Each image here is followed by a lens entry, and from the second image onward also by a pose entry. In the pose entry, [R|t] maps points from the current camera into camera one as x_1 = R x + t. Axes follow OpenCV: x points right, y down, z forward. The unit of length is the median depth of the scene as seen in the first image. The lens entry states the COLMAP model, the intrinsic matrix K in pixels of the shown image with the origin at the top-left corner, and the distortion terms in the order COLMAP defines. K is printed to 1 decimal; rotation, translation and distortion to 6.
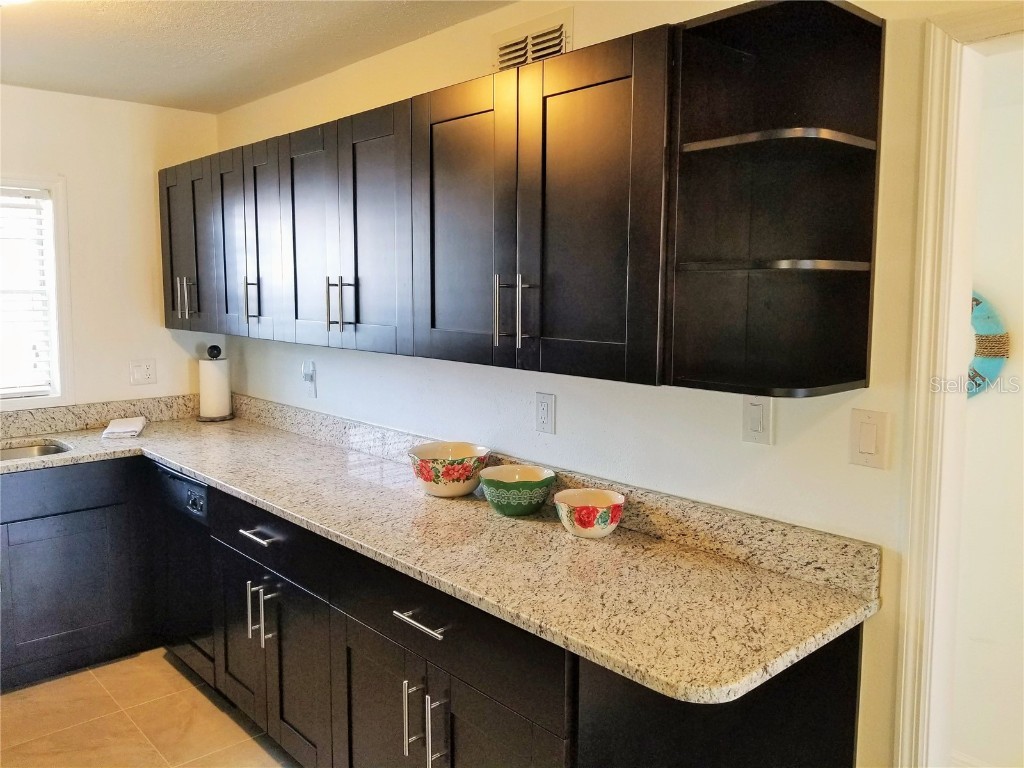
lens RADIAL K [[812.2, 0, 510.7], [0, 812.2, 377.8], [0, 0, 1]] dist [0.010875, -0.005679]
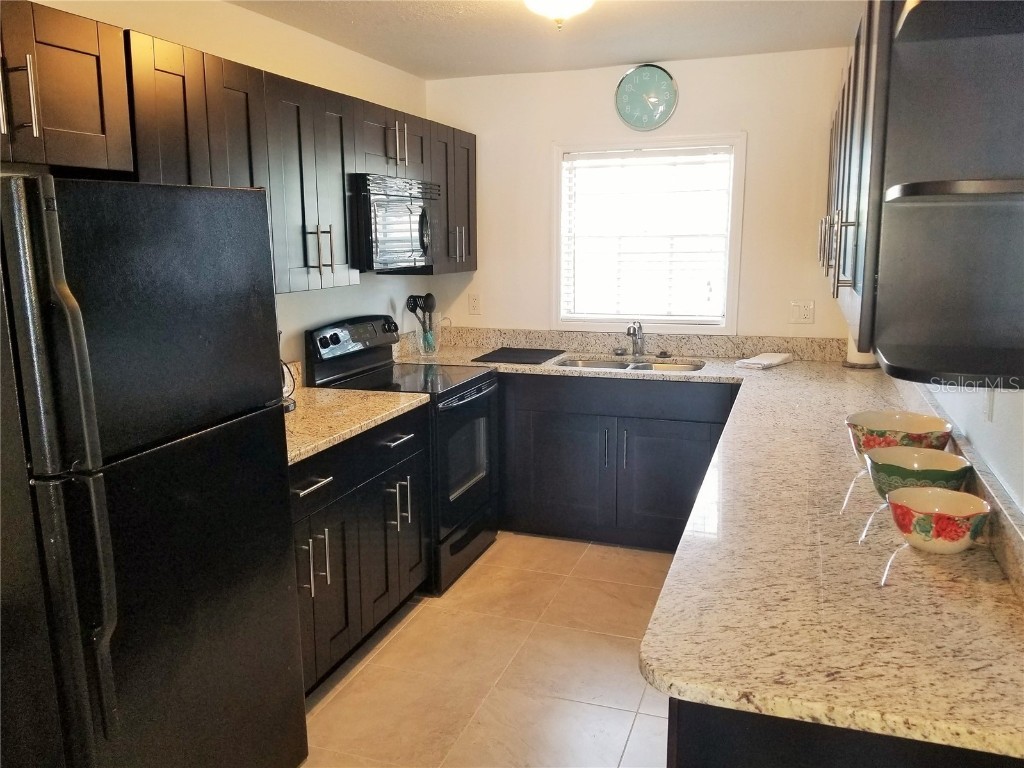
lens RADIAL K [[853.0, 0, 509.9], [0, 853.0, 388.5], [0, 0, 1]] dist [0.006303, -0.008469]
pose [[0.482327, 0.155059, -0.862159, 0.653921], [-0.091799, 0.987737, 0.126289, -0.028630], [0.871168, 0.018232, 0.490646, 0.259345]]
